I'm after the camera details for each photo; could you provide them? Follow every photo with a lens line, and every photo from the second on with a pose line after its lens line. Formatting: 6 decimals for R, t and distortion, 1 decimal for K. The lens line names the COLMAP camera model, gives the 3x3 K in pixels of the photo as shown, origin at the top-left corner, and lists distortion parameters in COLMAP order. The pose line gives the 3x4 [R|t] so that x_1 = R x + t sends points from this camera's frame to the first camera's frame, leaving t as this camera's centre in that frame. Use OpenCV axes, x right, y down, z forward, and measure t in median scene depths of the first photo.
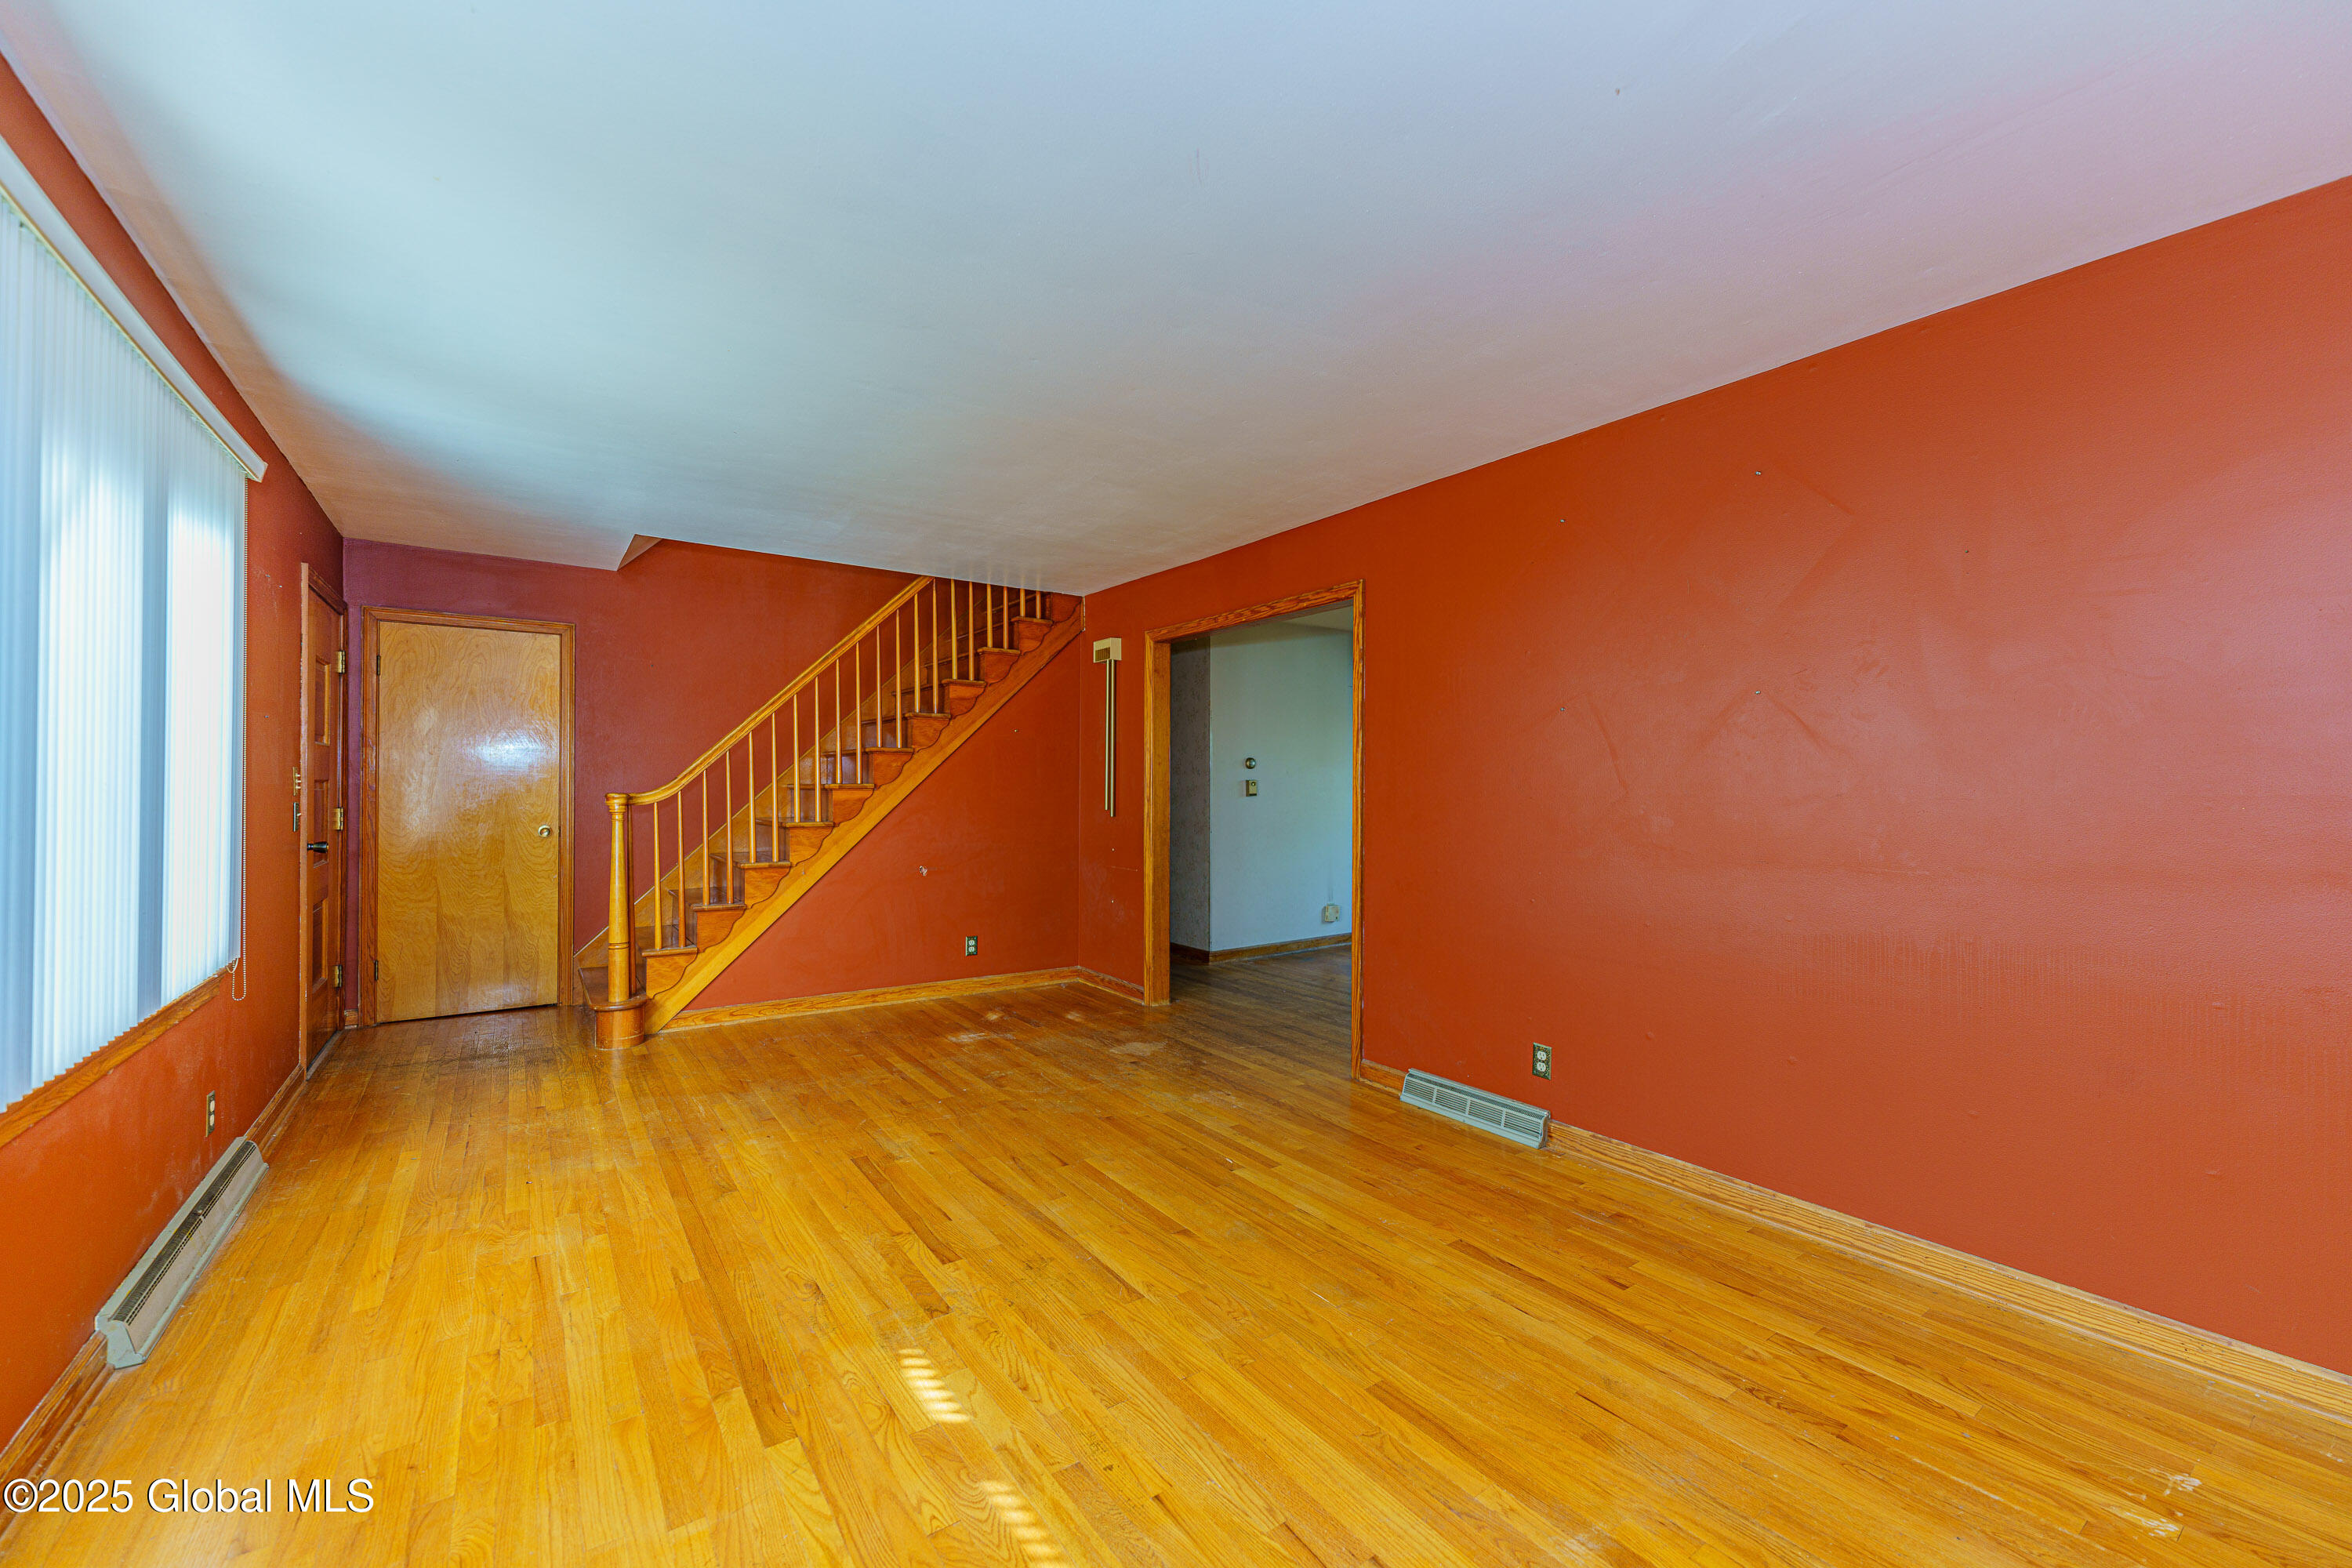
lens RADIAL K [[936.3, 0, 1174.7], [0, 936.3, 777.1], [0, 0, 1]] dist [0.001728, -0.000008]
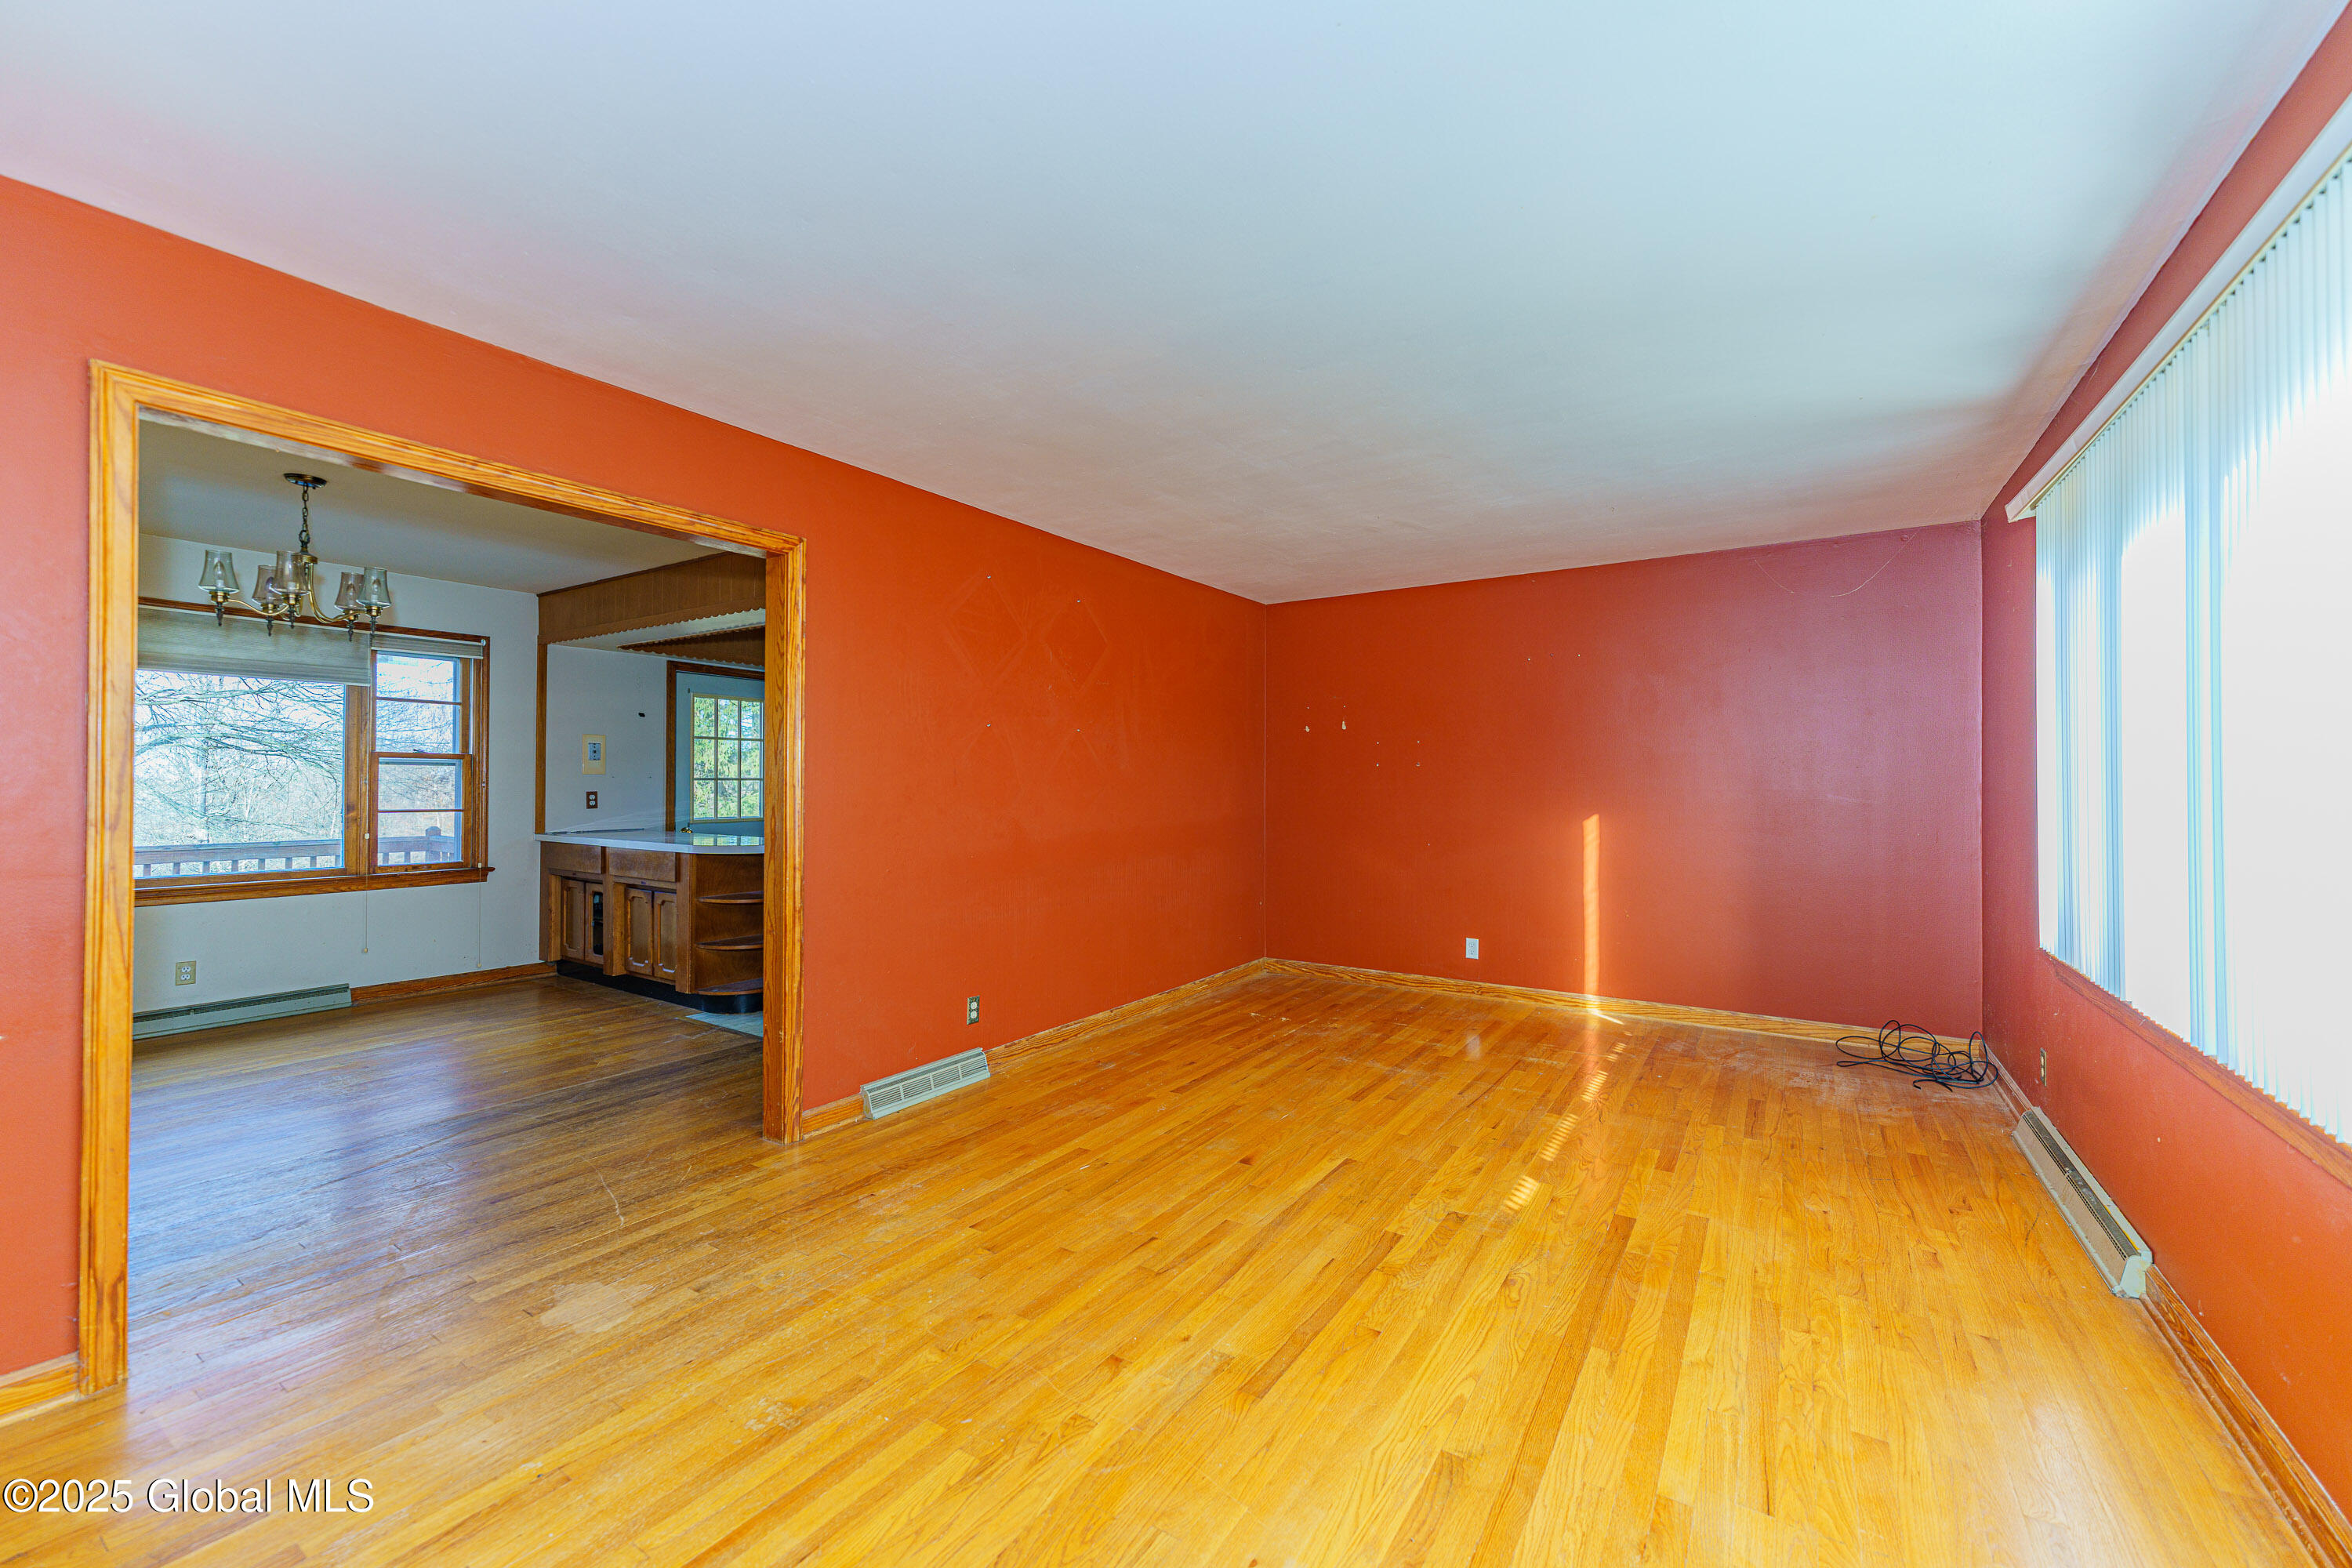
lens RADIAL K [[936.3, 0, 1174.7], [0, 936.3, 777.1], [0, 0, 1]] dist [0.001728, -0.000008]
pose [[-0.365439, 0.004115, 0.930826, -0.781150], [-0.010135, 0.999913, -0.008399, 0.005835], [-0.930780, -0.012503, -0.365366, 1.115553]]
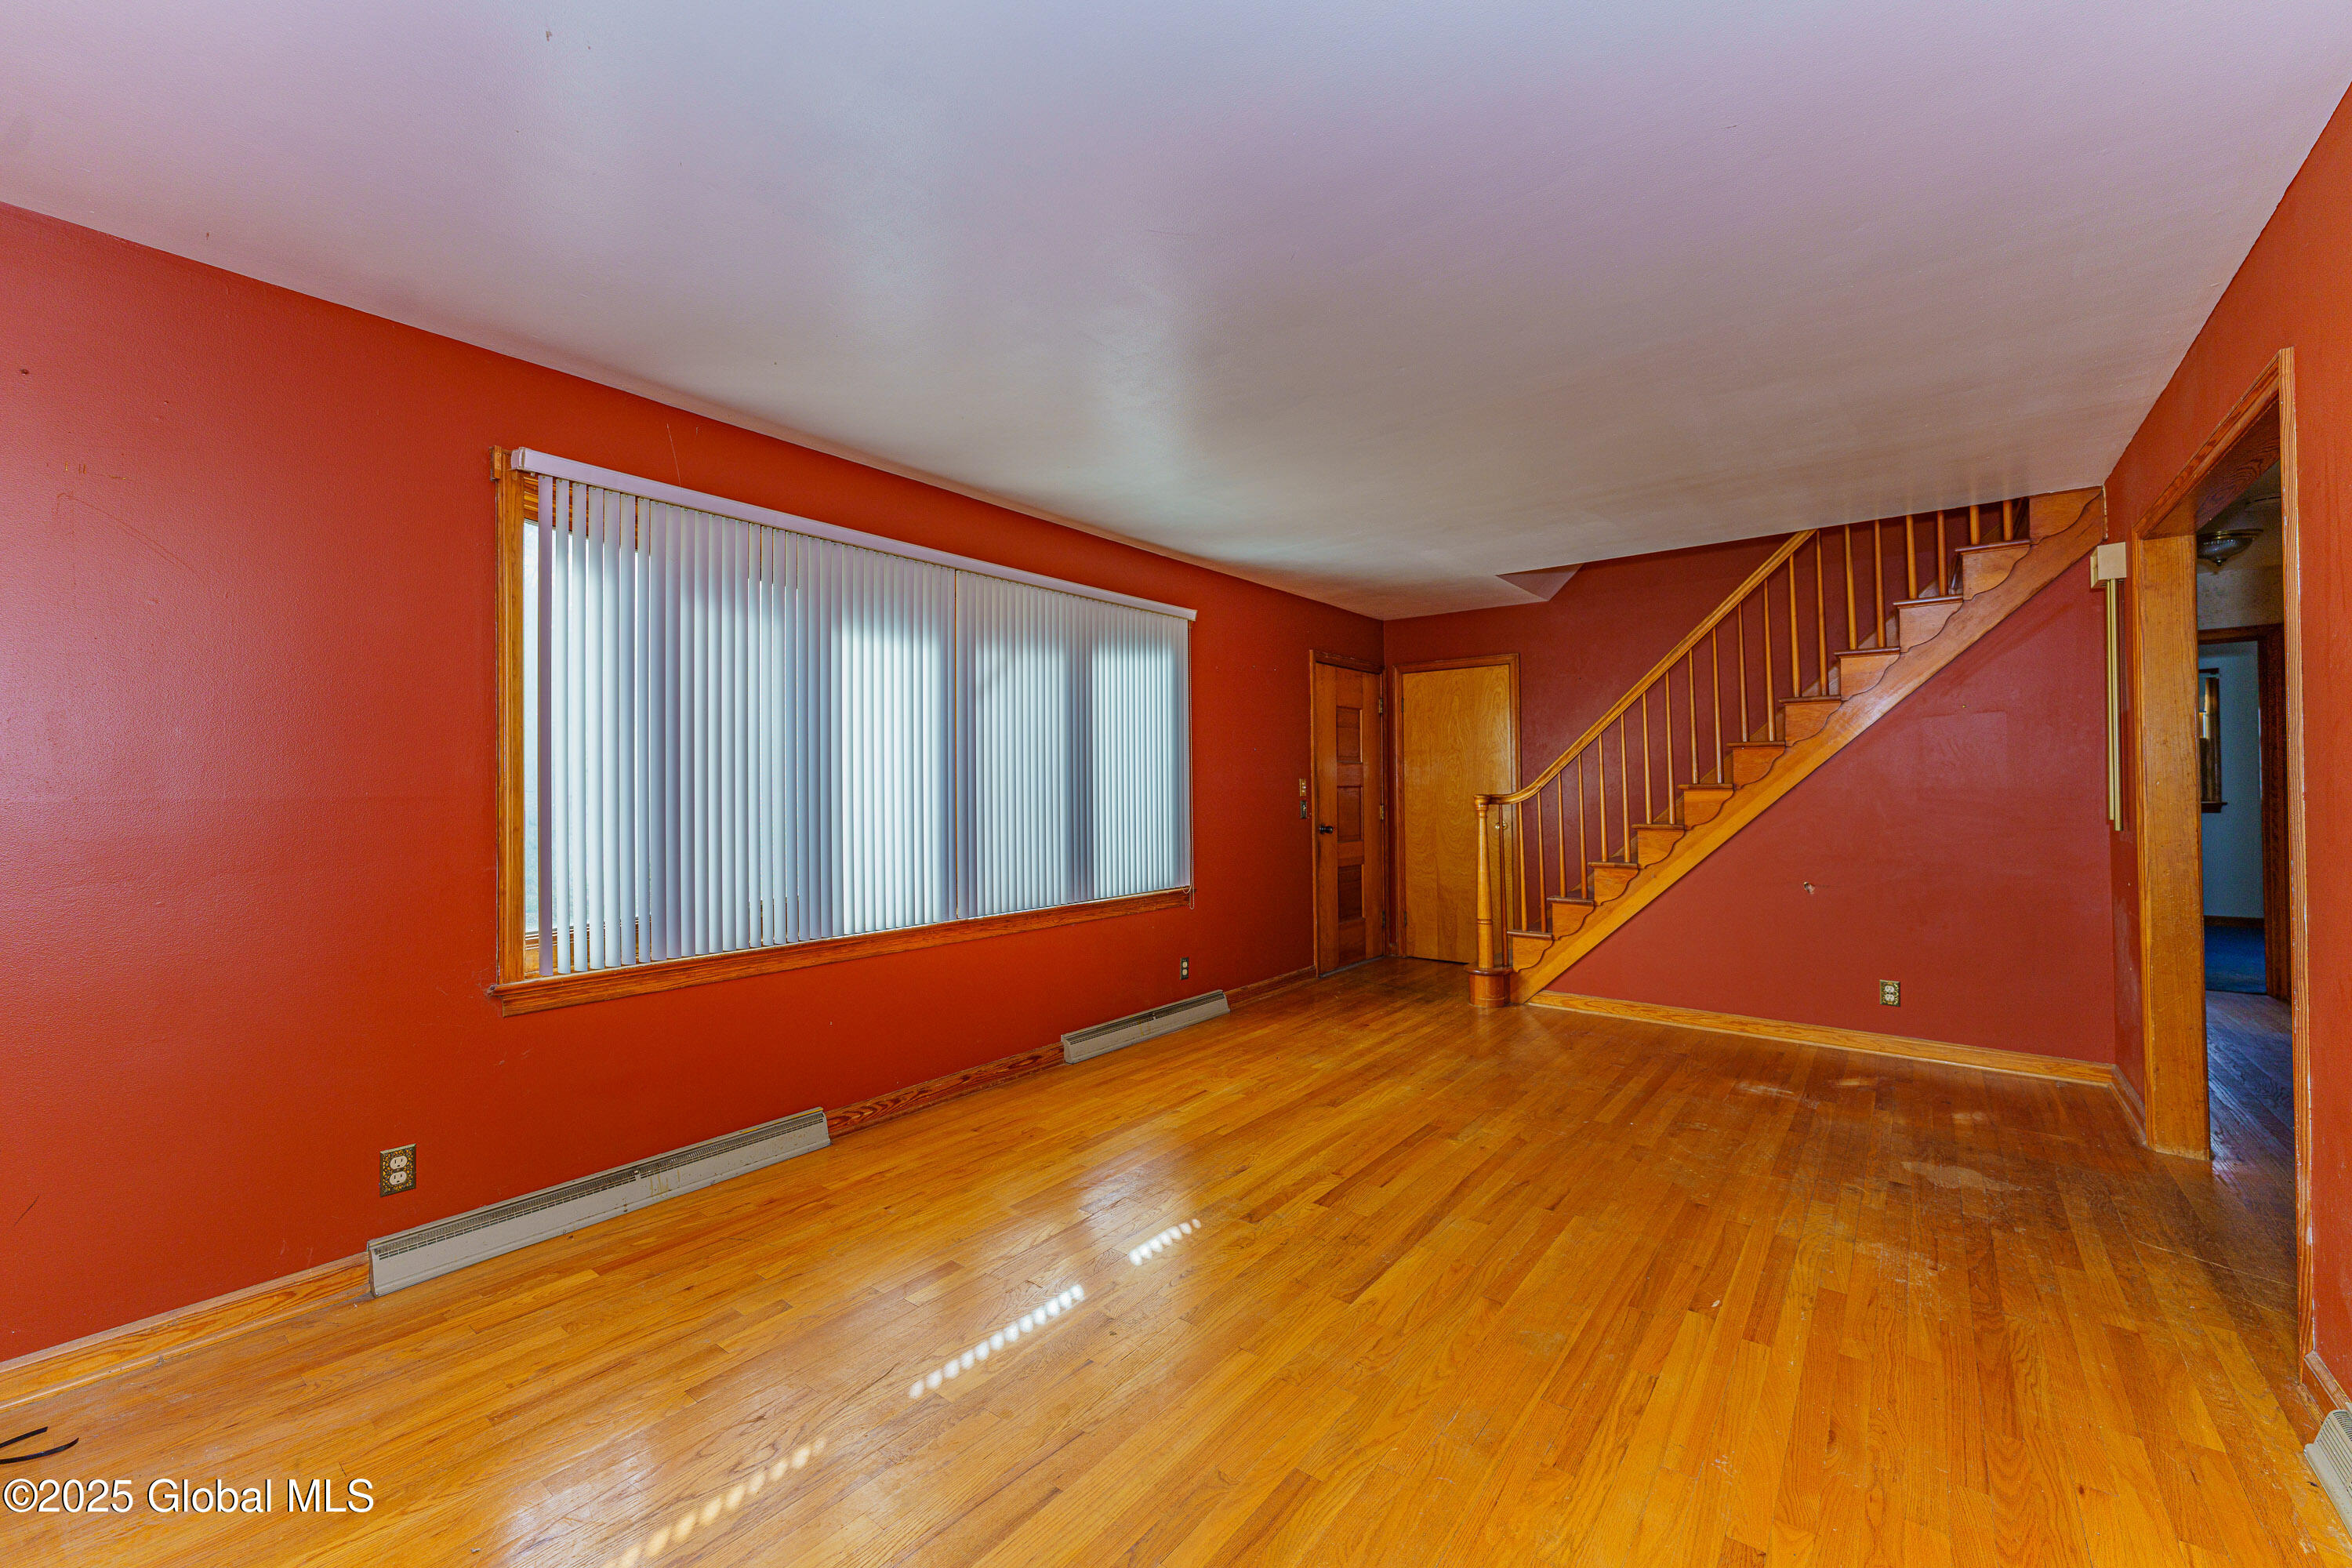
lens RADIAL K [[936.3, 0, 1174.7], [0, 936.3, 777.1], [0, 0, 1]] dist [0.001728, -0.000008]
pose [[0.282900, -0.018863, -0.958964, 0.557701], [0.017675, 0.999739, -0.014451, 0.006865], [0.958986, -0.012861, 0.283160, 0.351206]]
